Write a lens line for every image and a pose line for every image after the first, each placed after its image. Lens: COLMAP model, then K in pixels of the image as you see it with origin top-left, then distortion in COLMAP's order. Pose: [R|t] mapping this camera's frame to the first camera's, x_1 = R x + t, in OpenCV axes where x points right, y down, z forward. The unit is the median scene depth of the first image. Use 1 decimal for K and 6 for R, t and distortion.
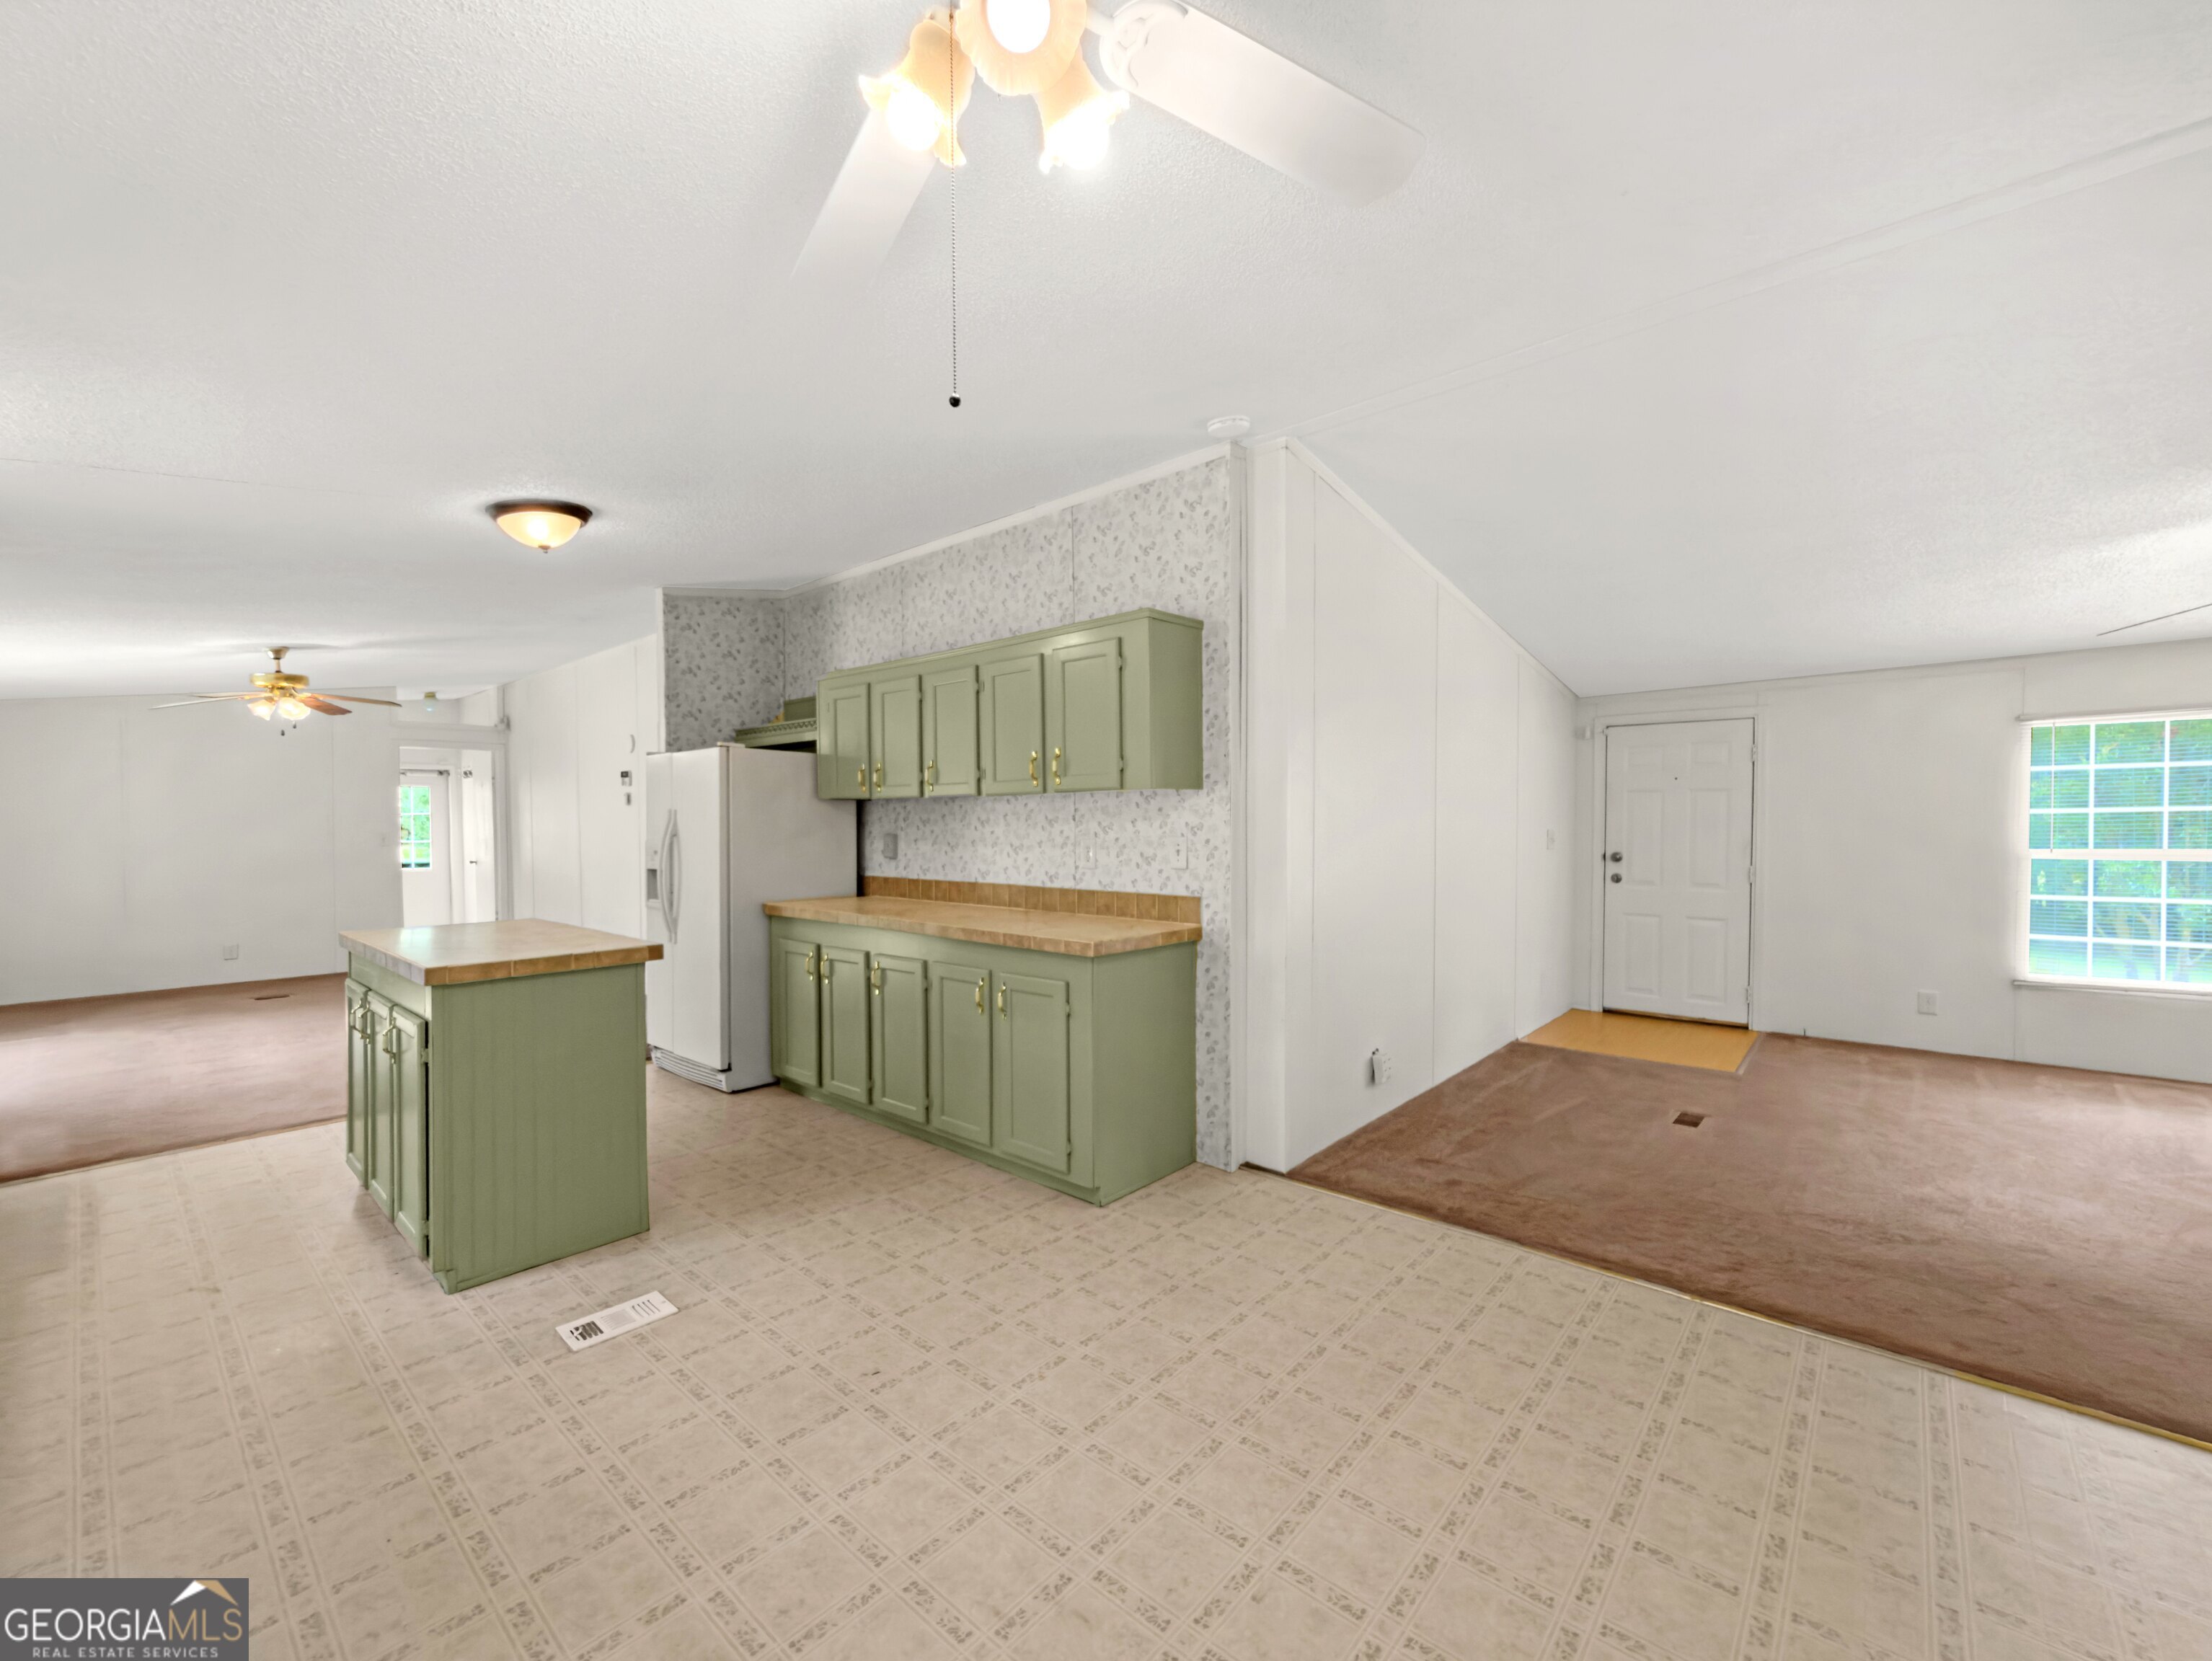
lens RADIAL K [[908.6, 0, 1105.6], [0, 908.6, 847.6], [0, 0, 1]] dist [-0.000936, -0.000075]
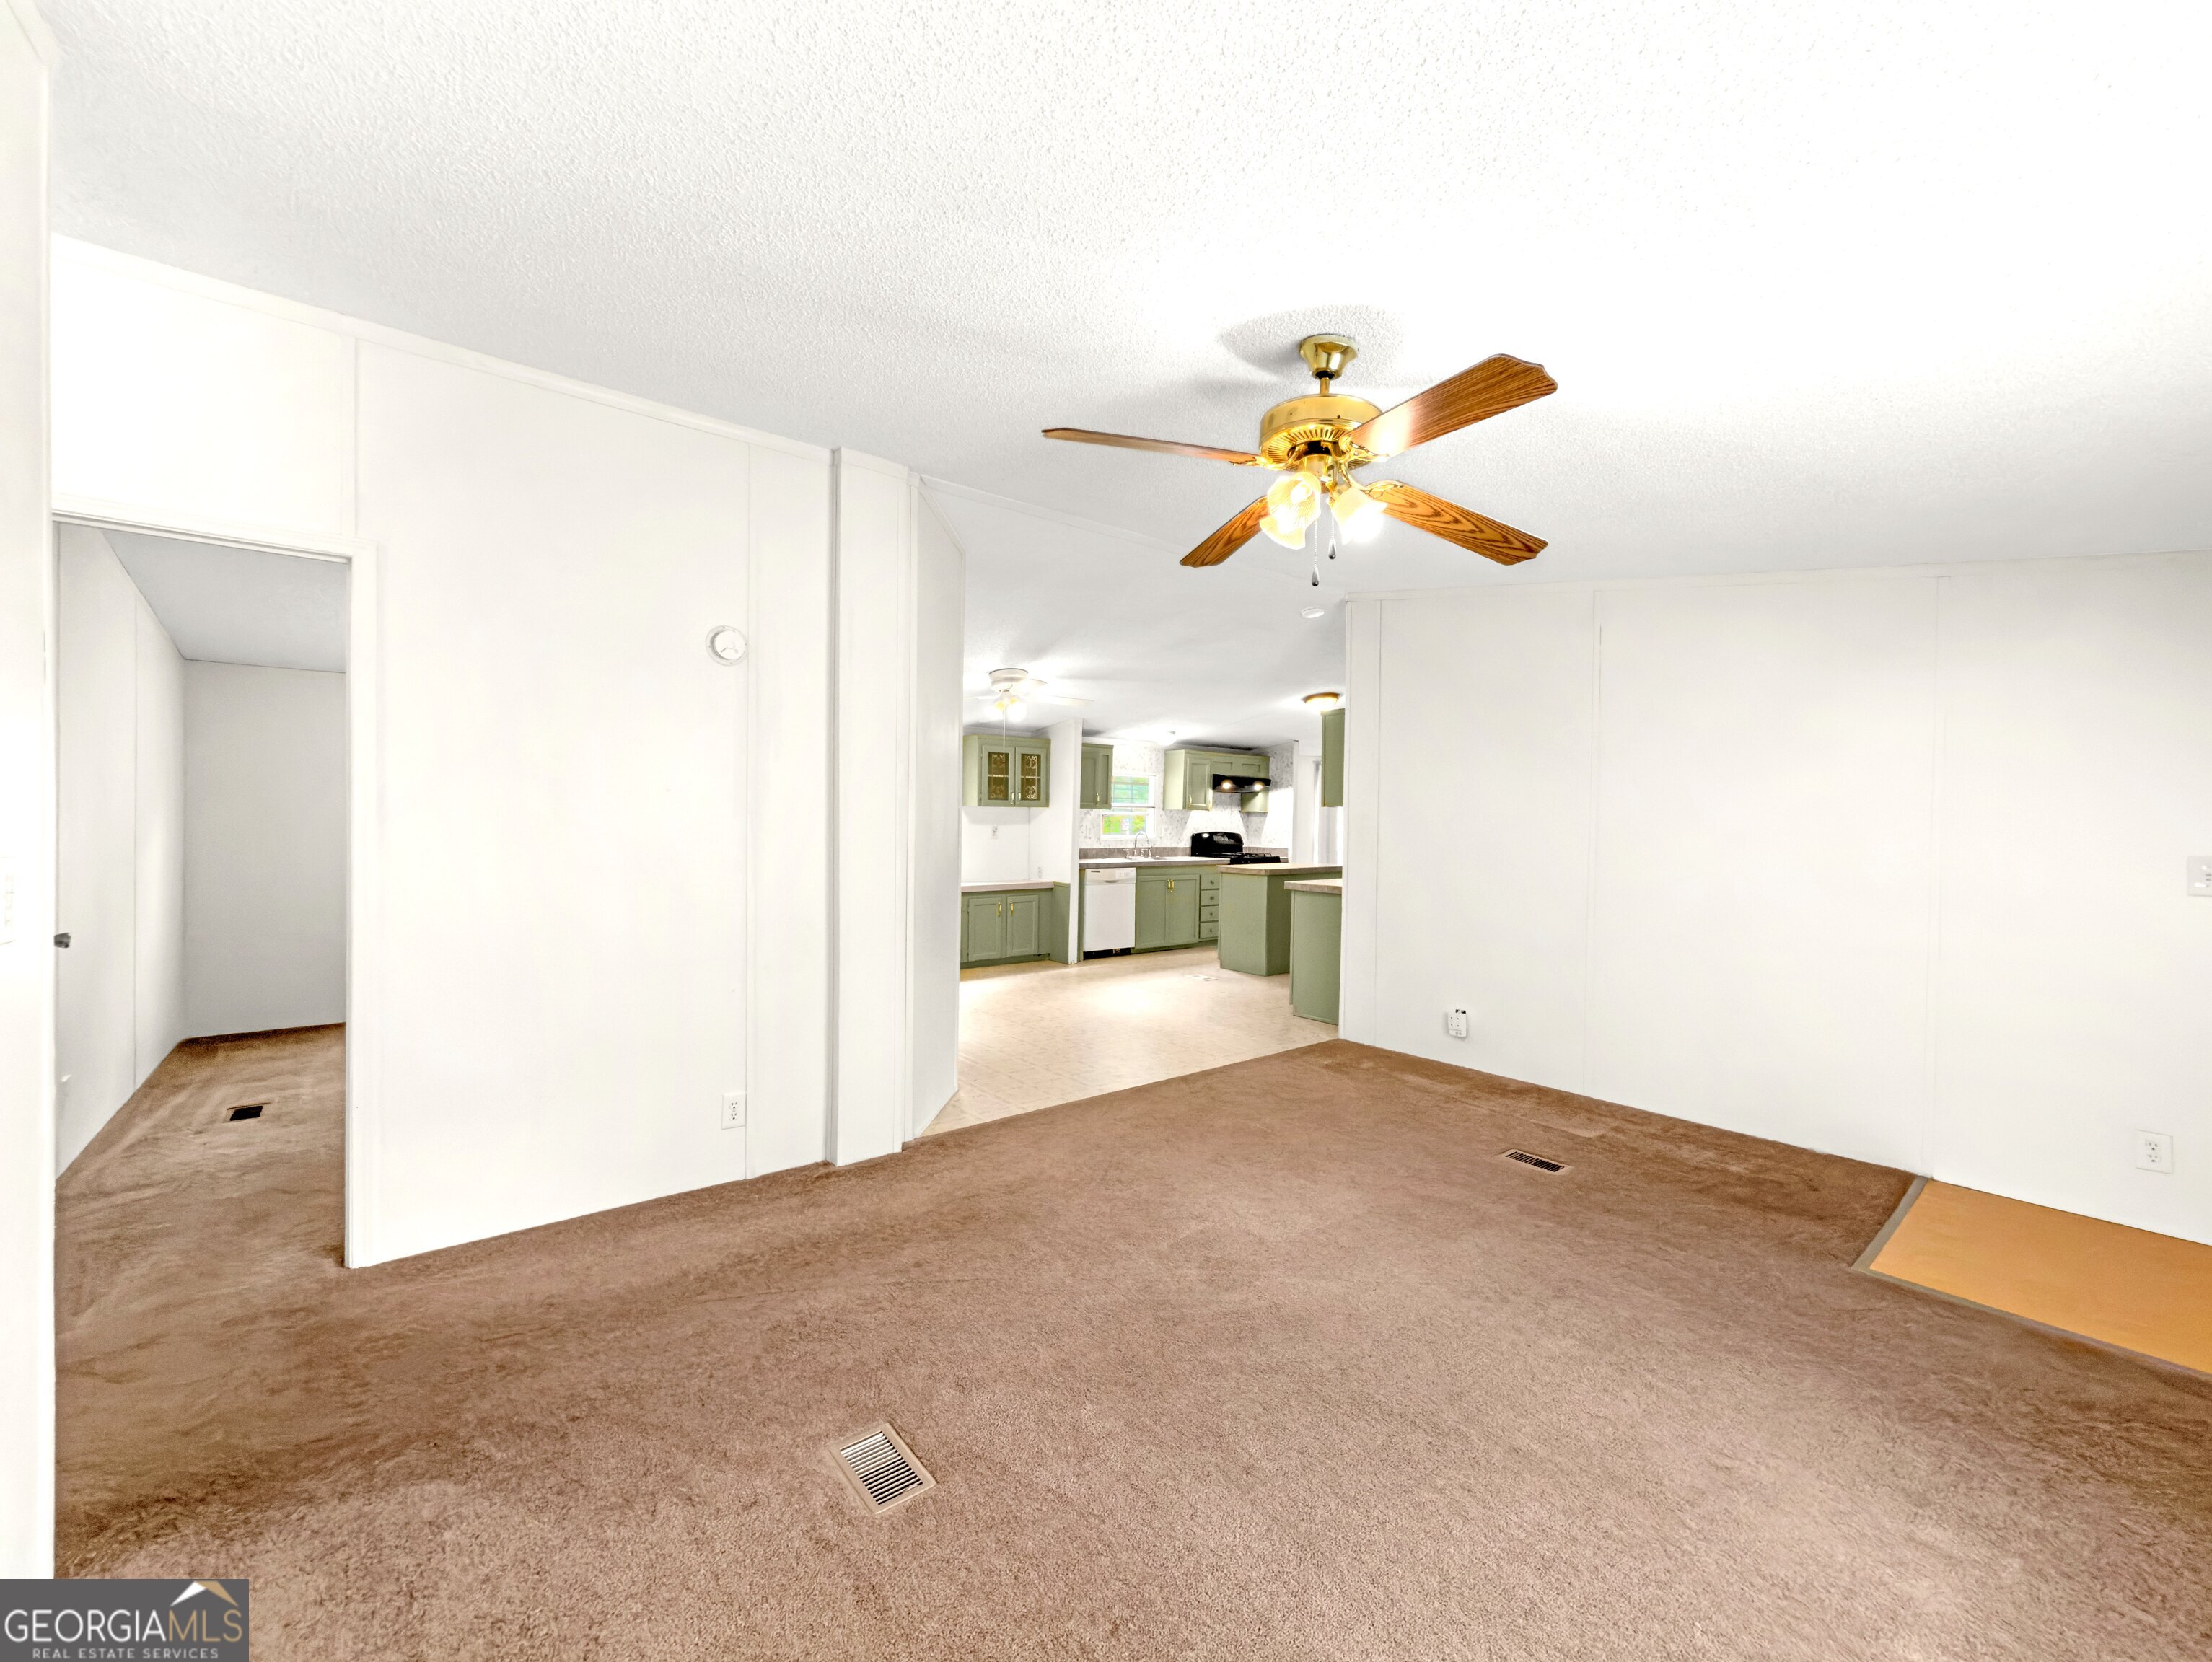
lens RADIAL K [[901.3, 0, 1115.3], [0, 901.3, 825.7], [0, 0, 1]] dist [-0.001186, -0.000128]
pose [[-0.164260, 0.010120, -0.986365, 1.478206], [-0.034911, 0.999261, 0.016067, -0.031527], [0.985799, 0.037075, -0.163785, 0.671828]]
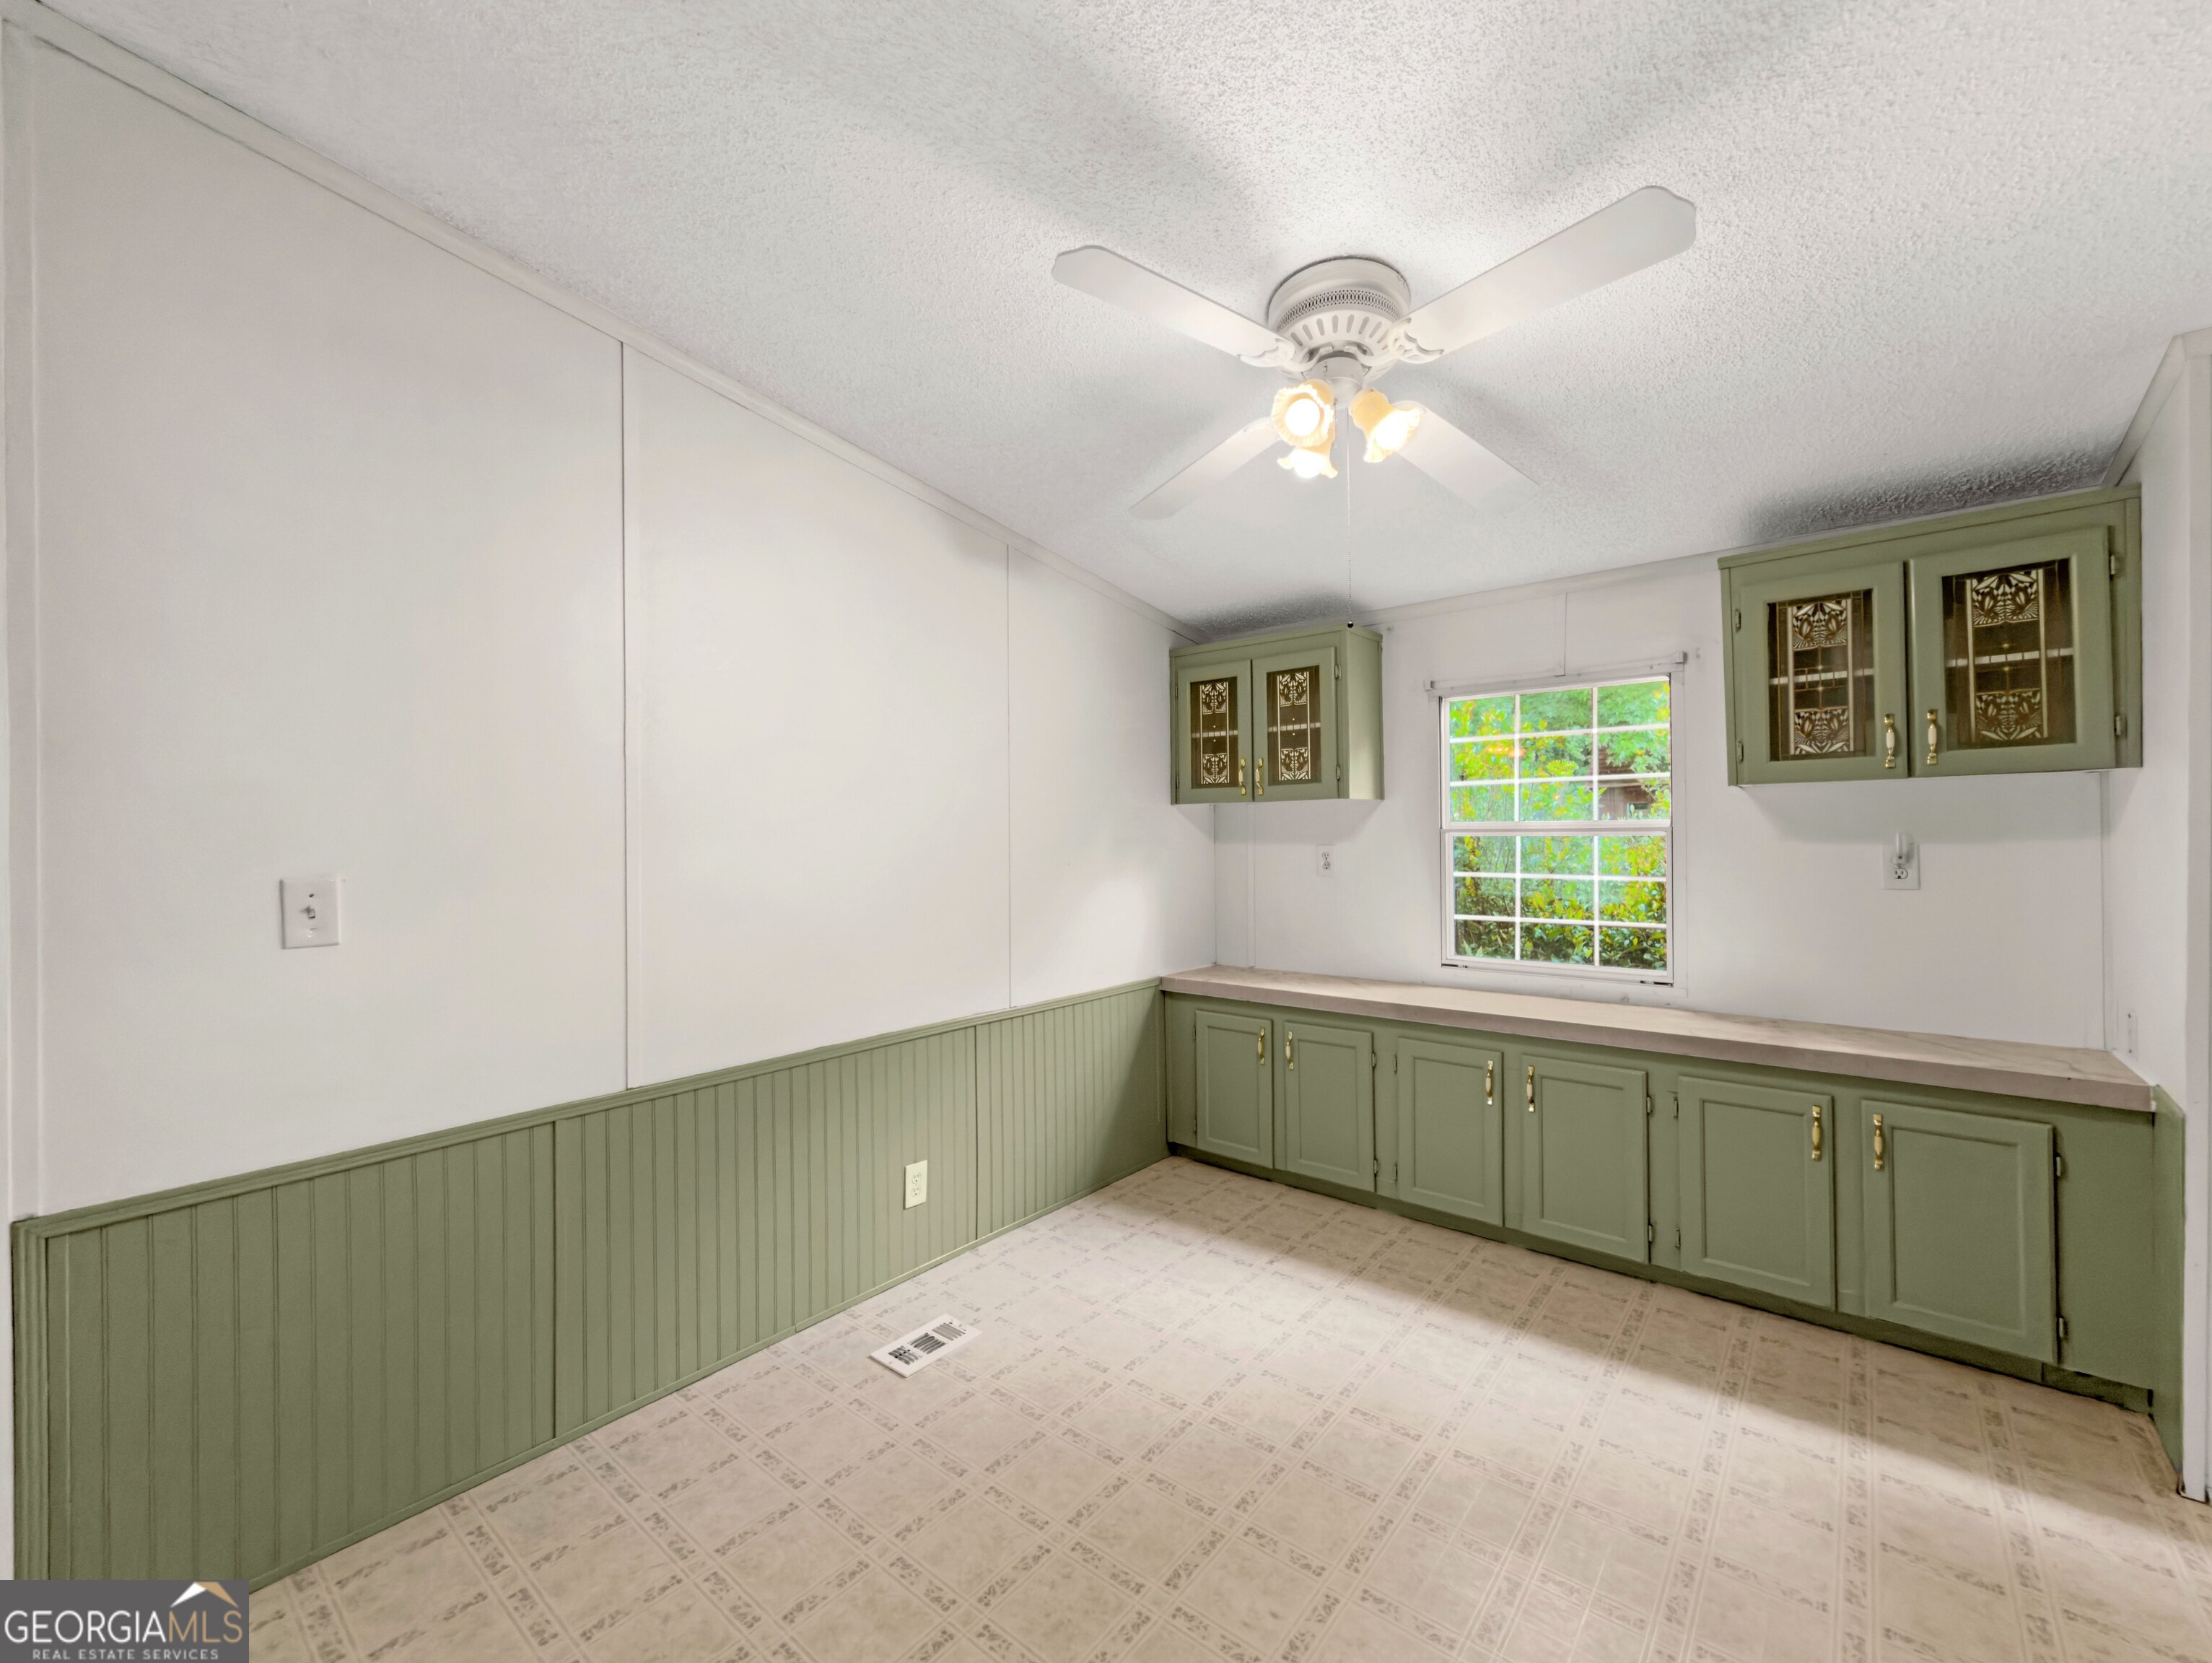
lens RADIAL K [[907.6, 0, 1106.0], [0, 907.6, 831.5], [0, 0, 1]] dist [0.001855, -0.000057]
pose [[-0.999438, 0.015737, -0.029604, 0.098077], [0.015092, 0.999647, 0.021877, -0.019813], [0.029938, 0.021417, -0.999322, 0.662069]]
